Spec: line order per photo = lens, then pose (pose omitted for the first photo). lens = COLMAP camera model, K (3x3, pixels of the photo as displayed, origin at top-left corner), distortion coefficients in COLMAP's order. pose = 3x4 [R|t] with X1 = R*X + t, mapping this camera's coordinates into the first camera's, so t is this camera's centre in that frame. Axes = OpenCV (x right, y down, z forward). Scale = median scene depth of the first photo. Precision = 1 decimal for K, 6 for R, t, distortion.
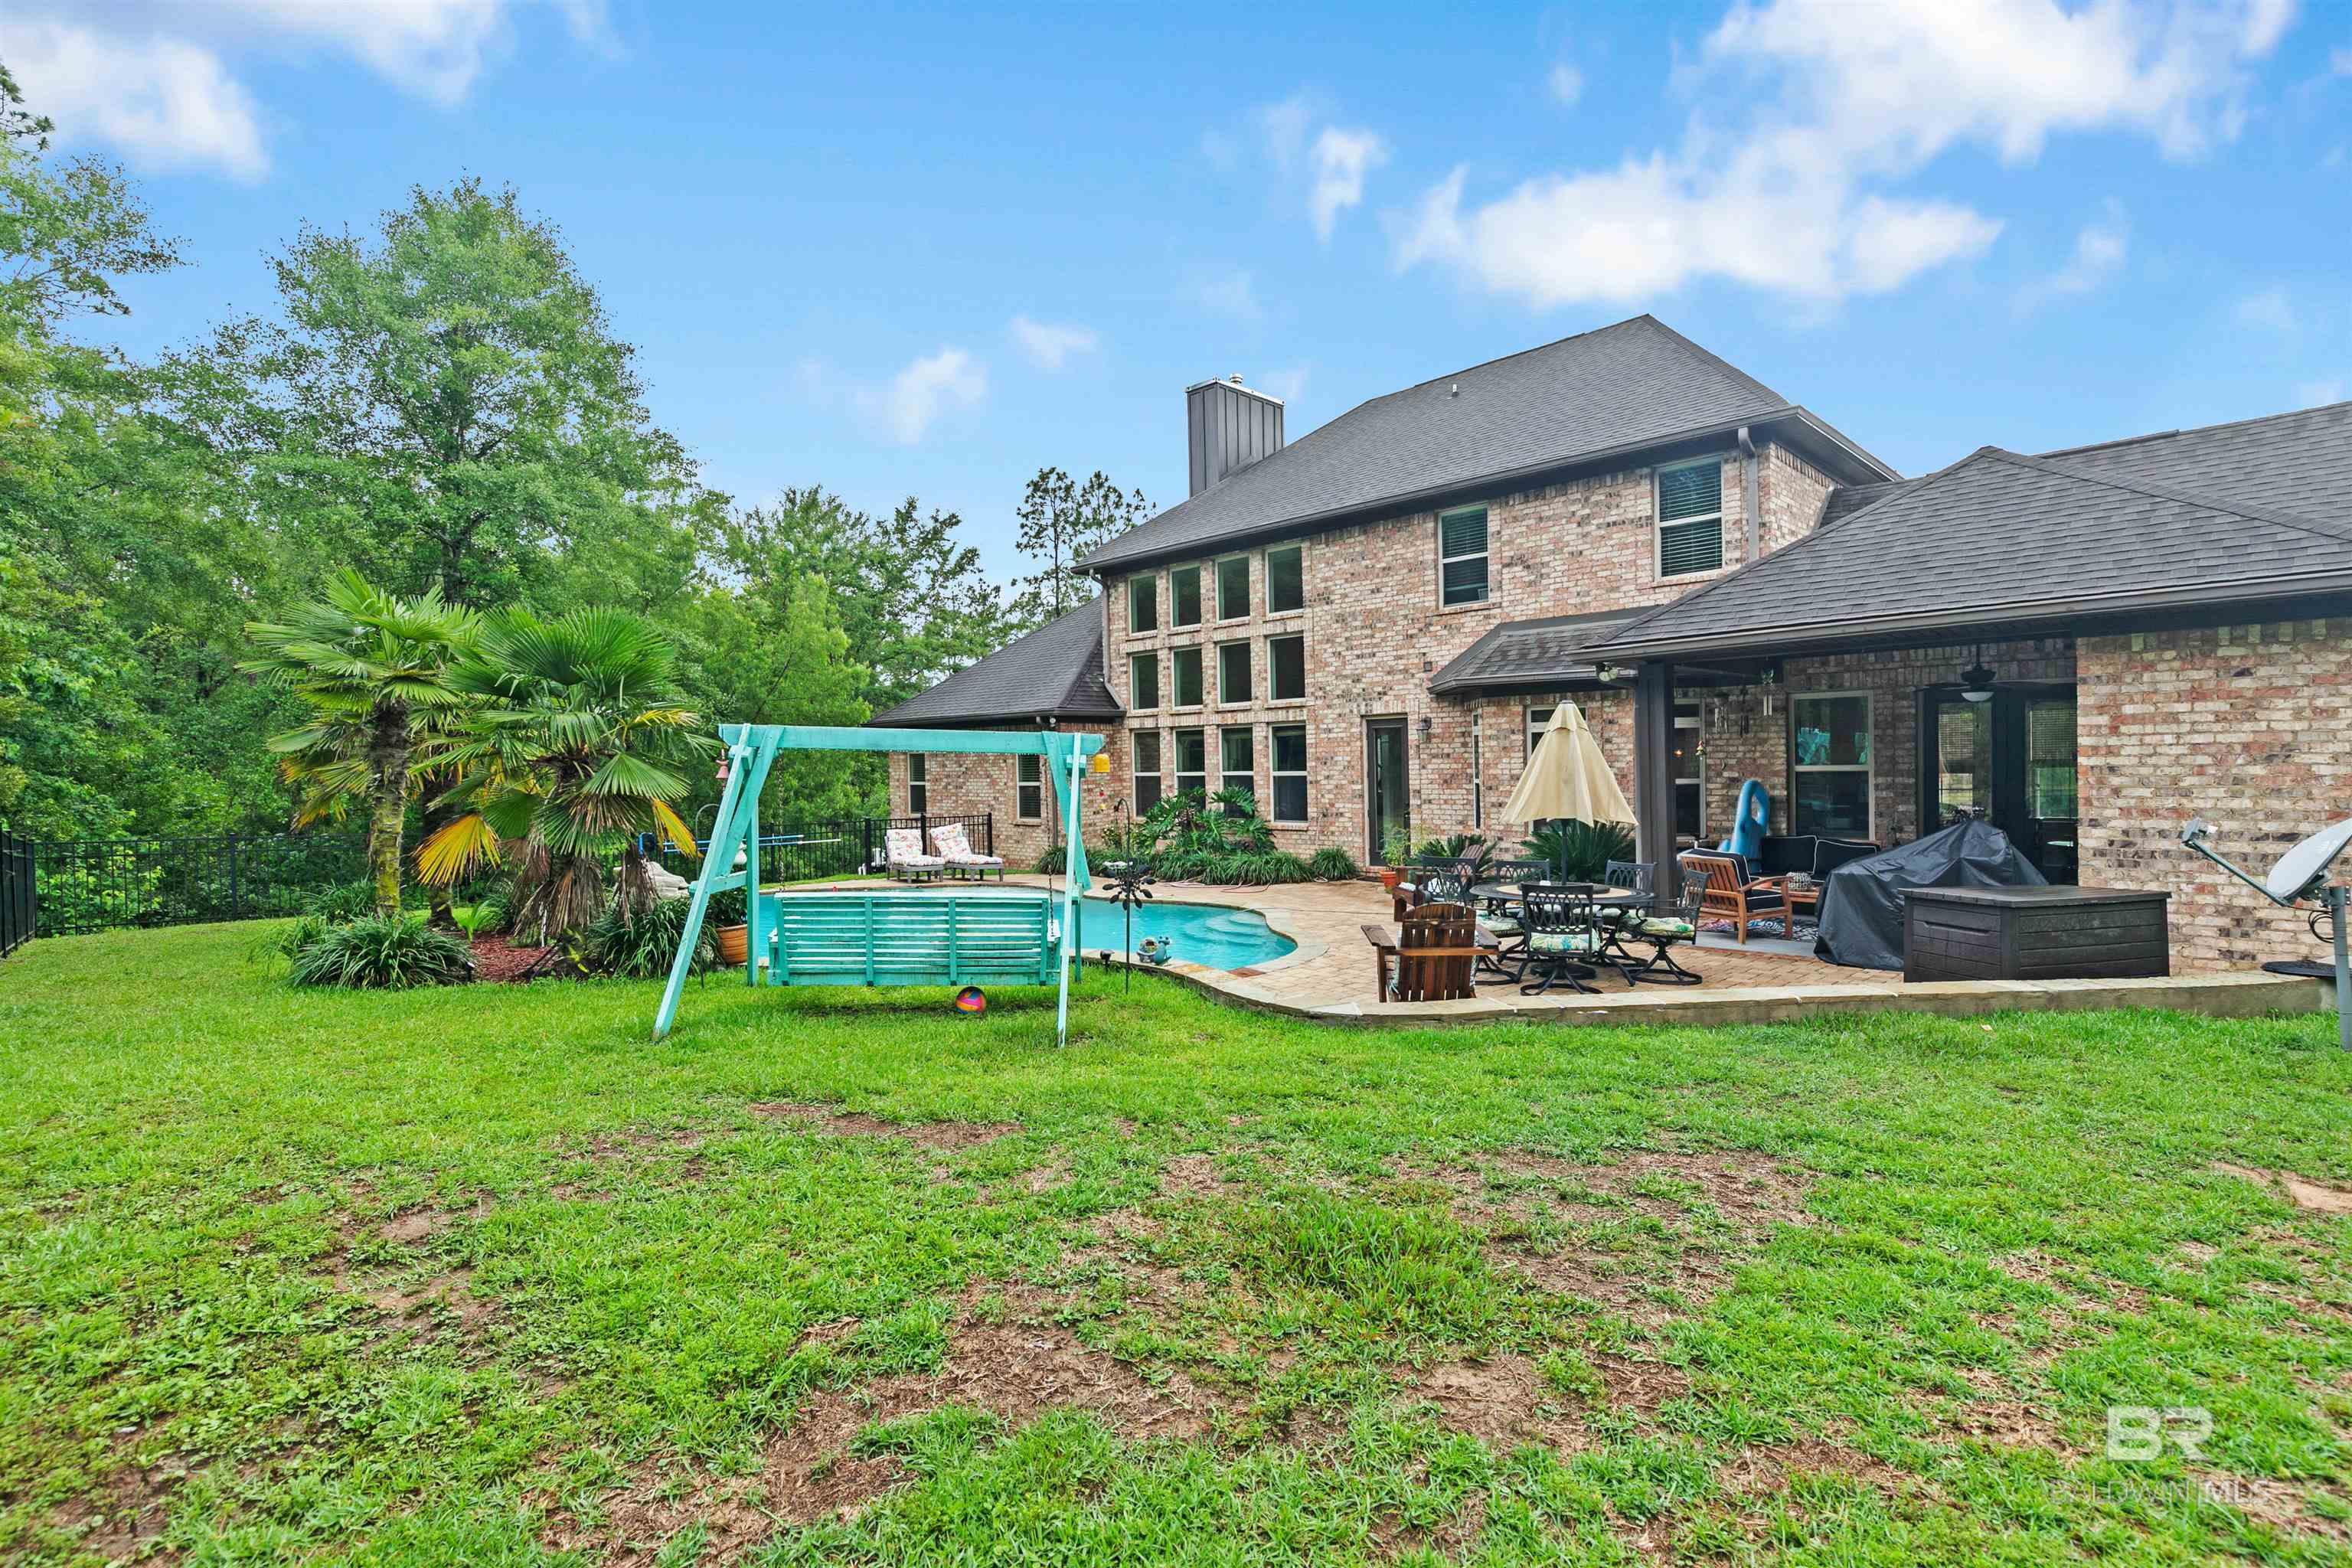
lens RADIAL K [[1072.0, 0, 1176.0], [0, 1072.0, 784.0], [0, 0, 1]] dist [0.011767, -0.000521]
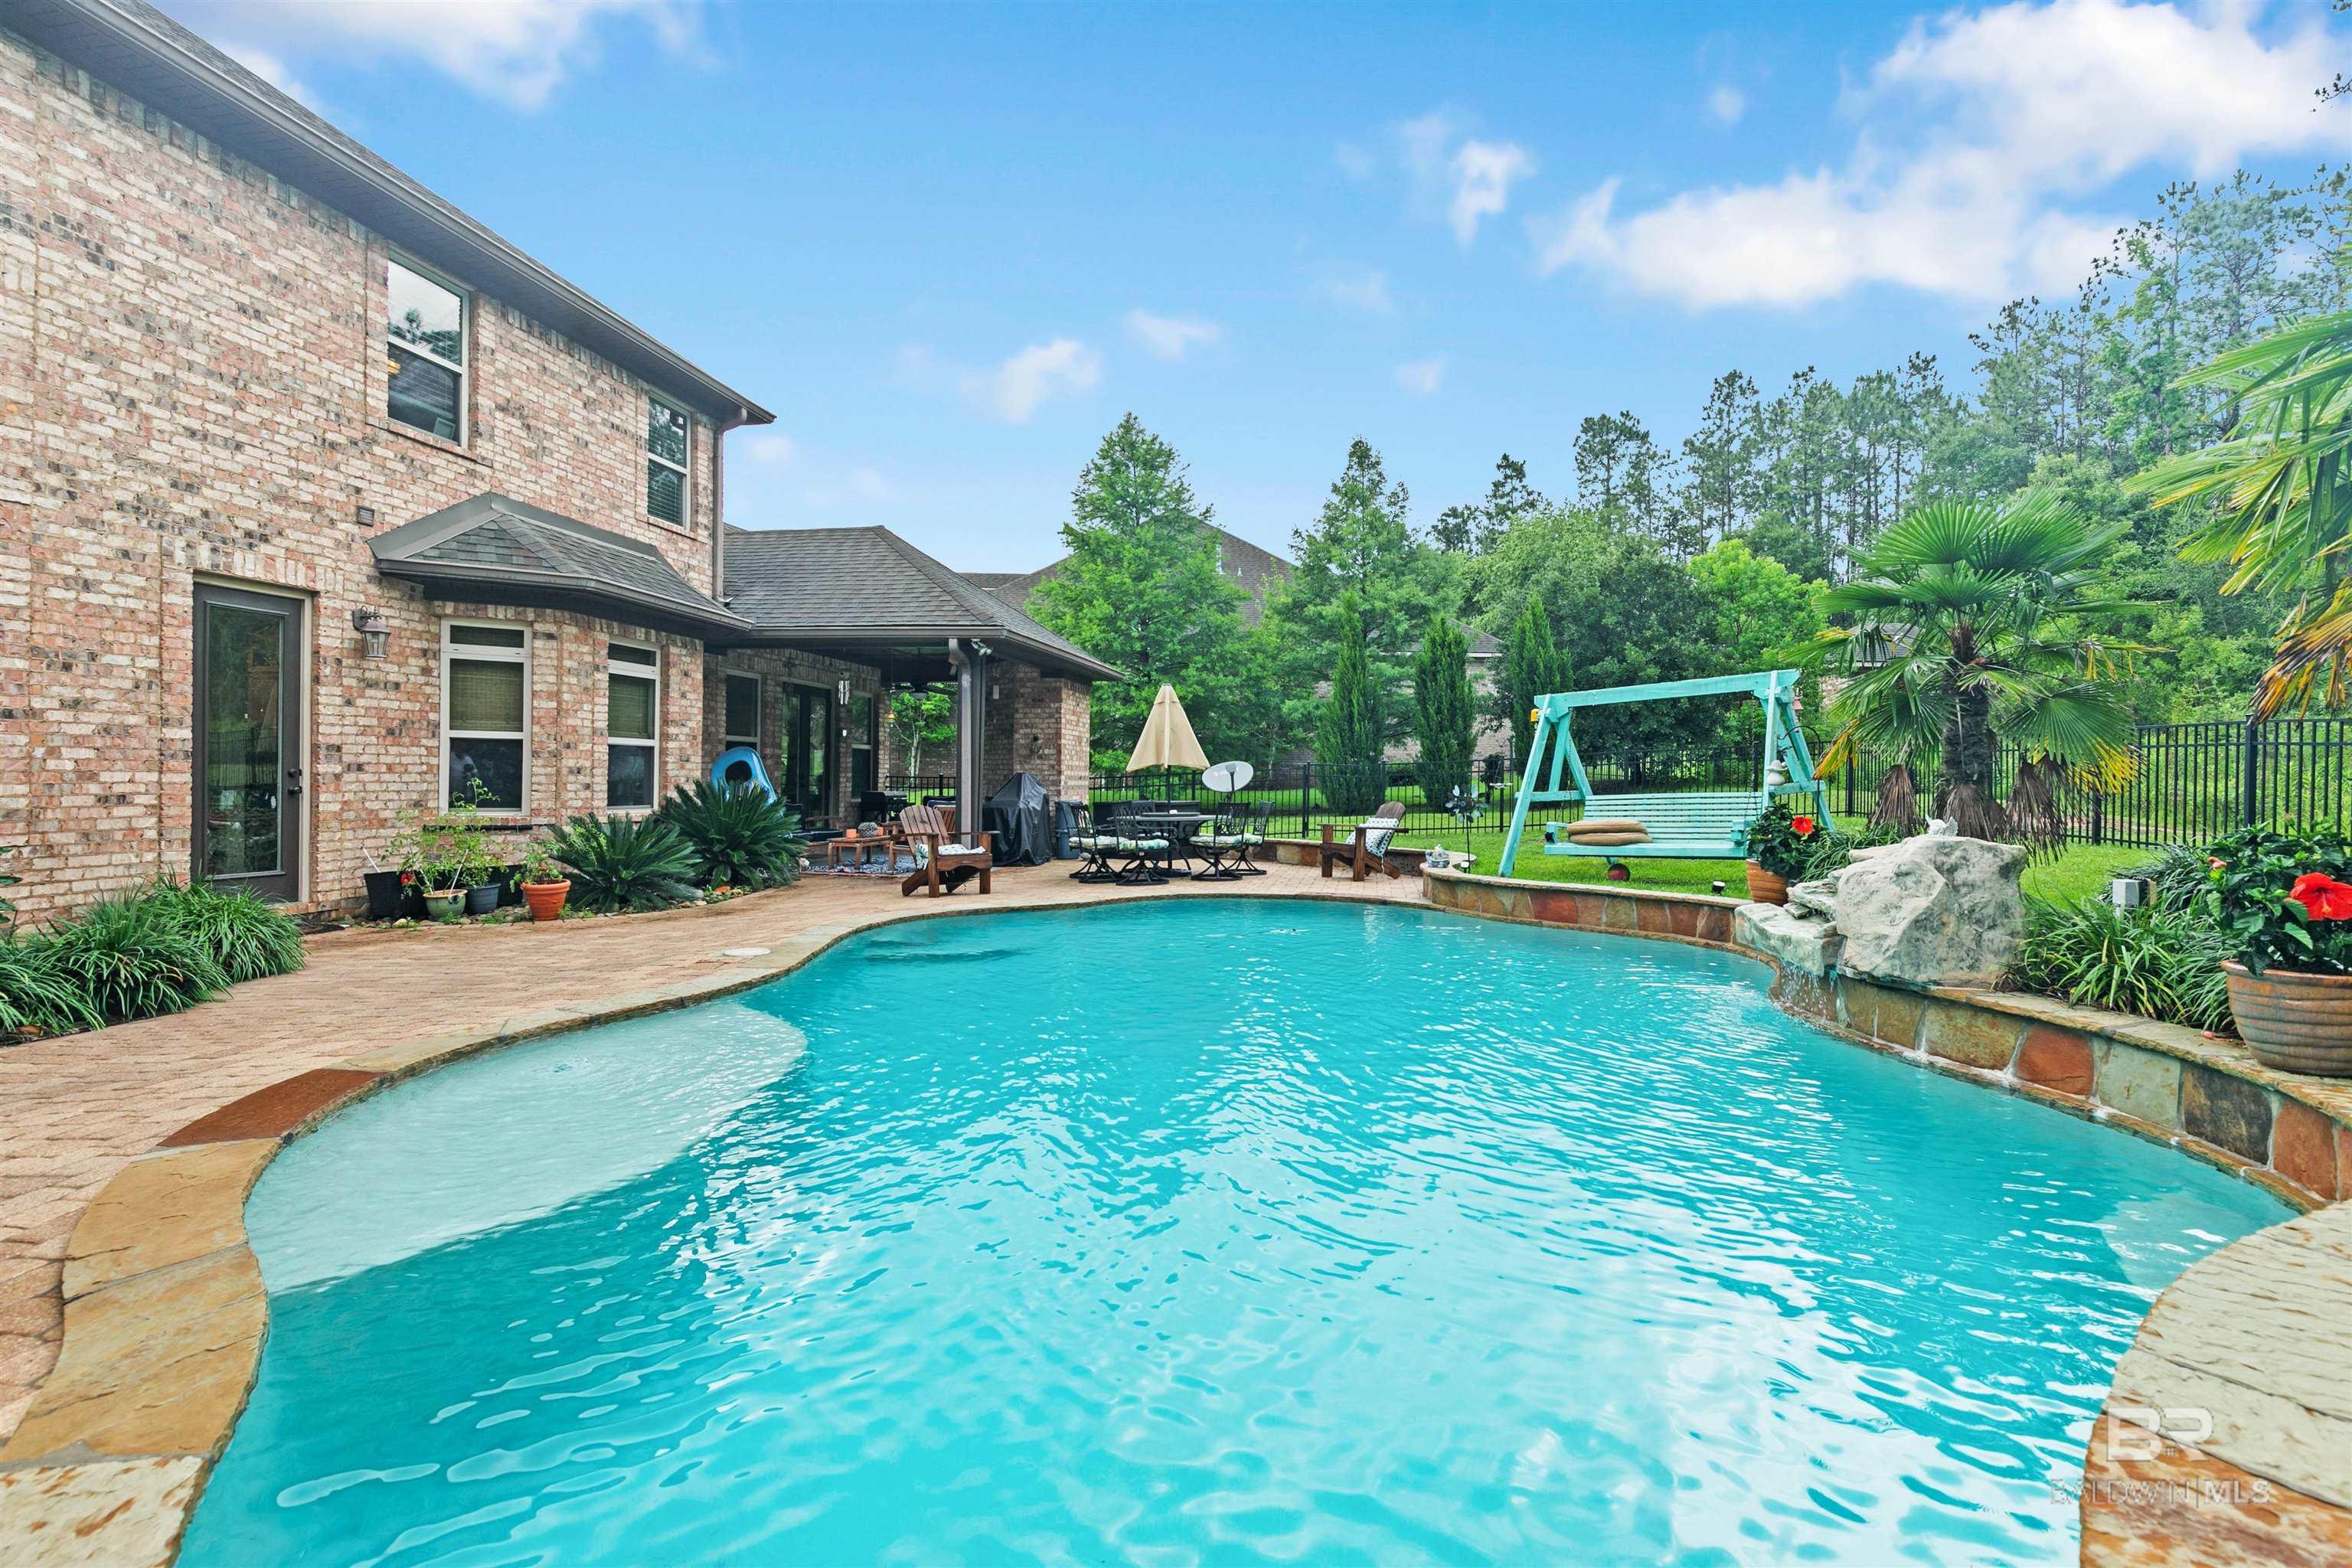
lens RADIAL K [[1049.3, 0, 1176.0], [0, 1049.3, 784.0], [0, 0, 1]] dist [0.002140, -0.000528]
pose [[-0.562154, 0.007968, 0.826994, -0.370125], [0.012739, 0.999918, -0.000974, 0.026273], [-0.826935, 0.009988, -0.562209, 0.831709]]
